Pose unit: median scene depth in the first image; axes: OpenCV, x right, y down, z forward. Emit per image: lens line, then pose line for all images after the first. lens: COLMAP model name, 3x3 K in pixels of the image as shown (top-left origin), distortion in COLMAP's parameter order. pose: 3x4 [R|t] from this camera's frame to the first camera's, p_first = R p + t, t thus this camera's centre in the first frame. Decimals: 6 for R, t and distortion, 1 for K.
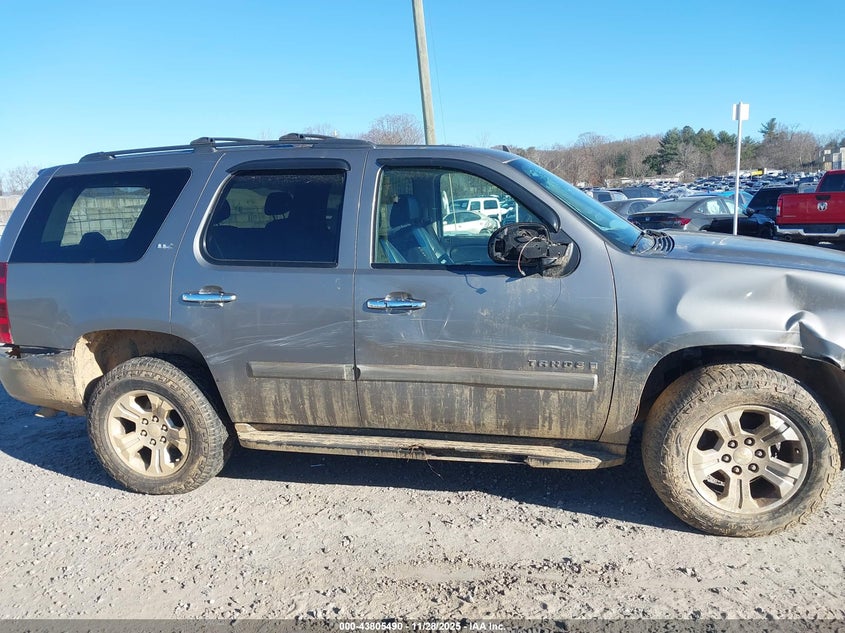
lens RADIAL K [[650.7, 0, 422.5], [0, 650.7, 316.5], [0, 0, 1]] dist [0.013209, -0.007927]
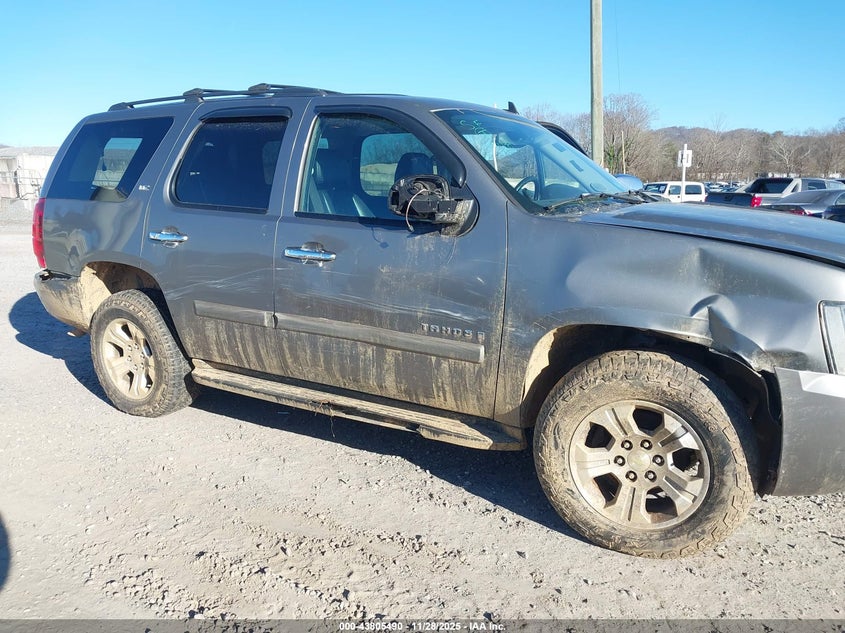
lens RADIAL K [[650.7, 0, 422.5], [0, 650.7, 316.5], [0, 0, 1]] dist [0.013209, -0.007927]
pose [[0.951485, 0.101857, -0.290347, 0.420593], [-0.093058, 0.994688, 0.043991, 0.015520], [0.293285, -0.014837, 0.955910, 0.104547]]
